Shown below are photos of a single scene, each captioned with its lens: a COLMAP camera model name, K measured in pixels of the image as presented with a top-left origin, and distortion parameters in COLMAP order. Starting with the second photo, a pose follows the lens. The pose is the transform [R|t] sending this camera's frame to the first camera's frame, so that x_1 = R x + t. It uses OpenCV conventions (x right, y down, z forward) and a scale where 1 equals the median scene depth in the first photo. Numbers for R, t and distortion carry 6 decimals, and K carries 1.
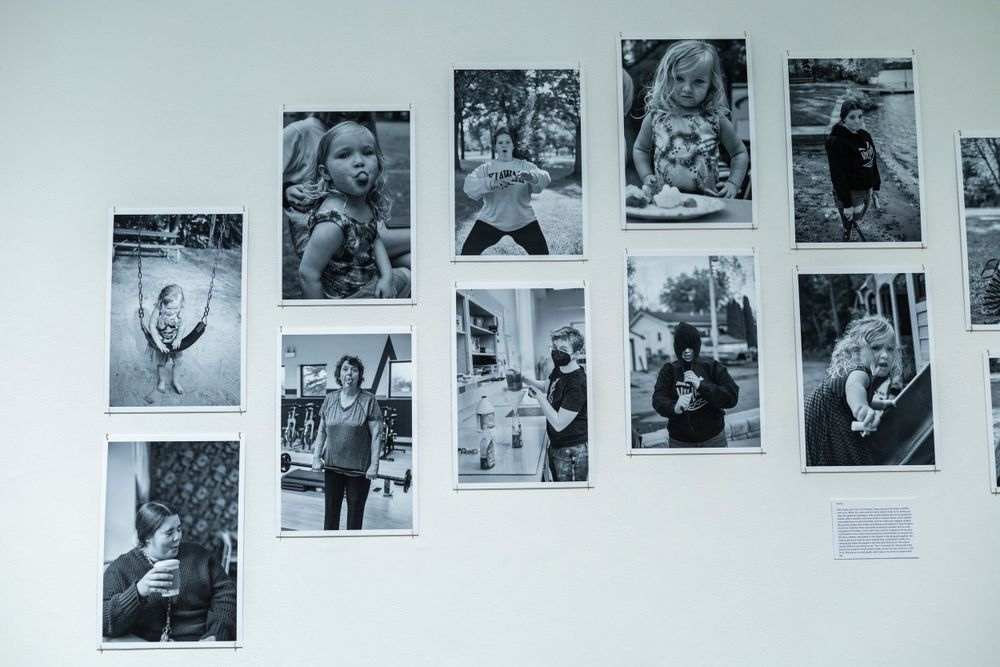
lens RADIAL K [[1426.6, 0, 500.0], [0, 1426.6, 333.2], [0, 0, 1]] dist [0.010638, 0.000000]
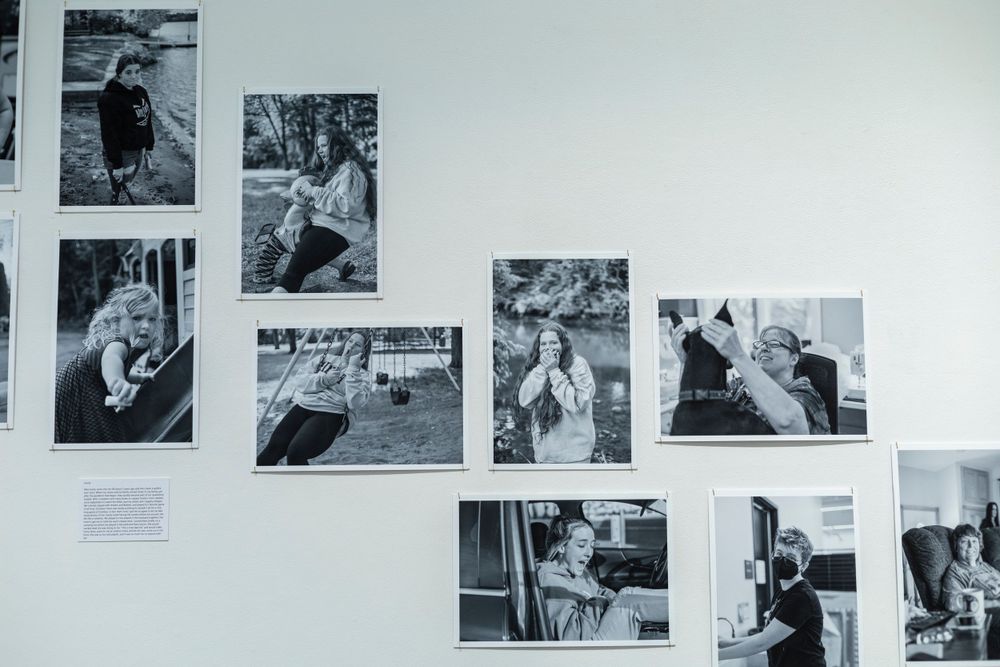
lens RADIAL K [[1426.6, 0, 500.0], [0, 1426.6, 333.2], [0, 0, 1]] dist [0.010638, 0.000000]
pose [[0.999730, 0.003021, -0.023048, 0.519865], [-0.002566, 0.999802, 0.019724, 0.001202], [0.023103, -0.019660, 0.999540, 0.064278]]
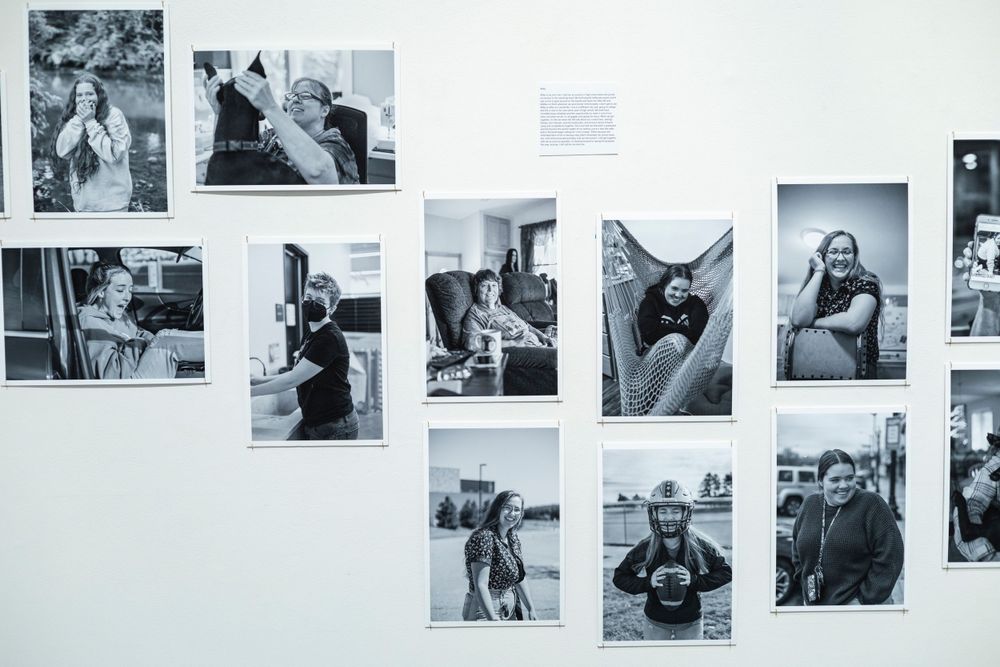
lens RADIAL K [[1426.6, 0, 500.0], [0, 1426.6, 334.1], [0, 0, 1]] dist [0.010638, 0.000000]
pose [[0.999990, 0.004377, 0.001071, 0.822503], [-0.004502, 0.980963, 0.194140, -0.003642], [-0.000200, -0.194143, 0.980973, 0.028302]]
